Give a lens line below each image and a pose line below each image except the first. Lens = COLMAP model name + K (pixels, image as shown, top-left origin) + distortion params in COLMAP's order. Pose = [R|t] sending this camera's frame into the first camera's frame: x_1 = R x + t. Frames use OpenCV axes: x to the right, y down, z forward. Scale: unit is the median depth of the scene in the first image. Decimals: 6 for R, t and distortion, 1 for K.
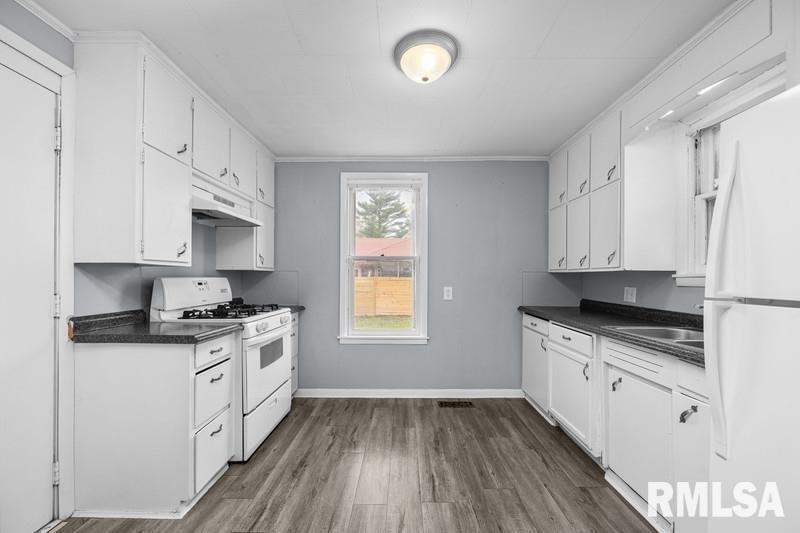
lens RADIAL K [[378.9, 0, 397.8], [0, 378.9, 271.9], [0, 0, 1]] dist [-0.001233, -0.000140]
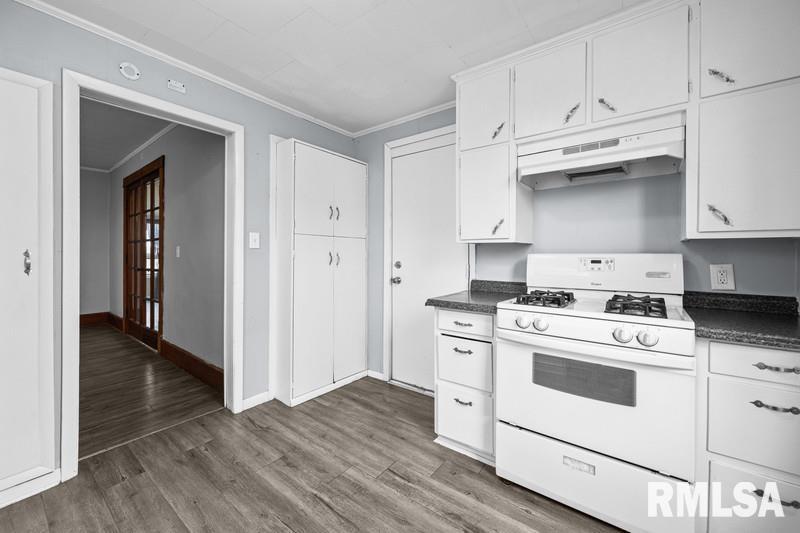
lens RADIAL K [[317.6, 0, 397.6], [0, 317.6, 258.8], [0, 0, 1]] dist [-0.001785, -0.000084]
pose [[-0.629614, 0.000837, -0.776908, 0.289010], [0.003485, 0.999992, -0.001747, 0.029886], [0.776900, -0.003808, -0.629612, 1.346601]]
